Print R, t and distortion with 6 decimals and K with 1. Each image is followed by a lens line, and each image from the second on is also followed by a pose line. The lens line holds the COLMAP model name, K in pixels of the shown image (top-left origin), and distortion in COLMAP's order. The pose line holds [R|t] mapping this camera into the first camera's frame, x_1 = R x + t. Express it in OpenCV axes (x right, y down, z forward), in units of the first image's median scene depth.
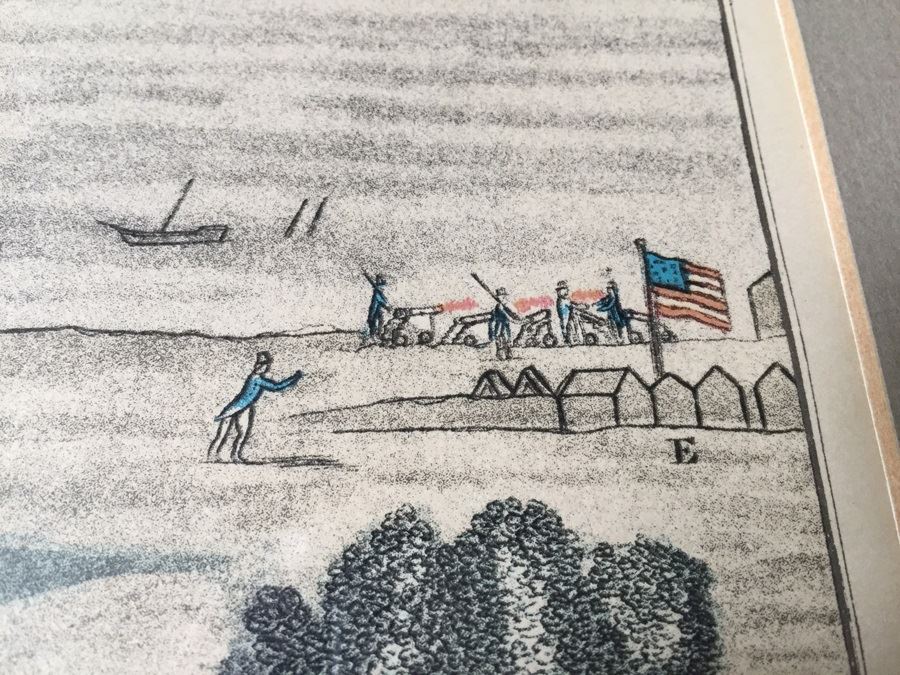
lens RADIAL K [[785.0, 0, 450.5], [0, 785.0, 342.2], [0, 0, 1]] dist [0.079335, -0.147012]
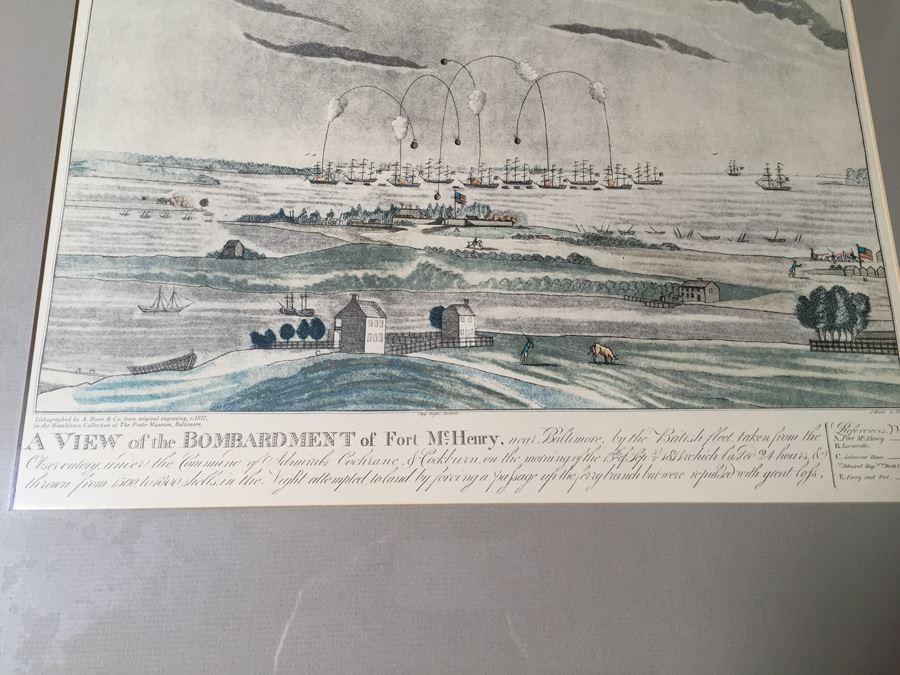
lens RADIAL K [[785.0, 0, 447.1], [0, 785.0, 336.7], [0, 0, 1]] dist [0.079335, -0.147012]
pose [[0.998358, 0.043915, -0.036775, -2.568602], [-0.042693, 0.998530, 0.033404, 0.490449], [0.038188, -0.031780, 0.998765, -5.027833]]
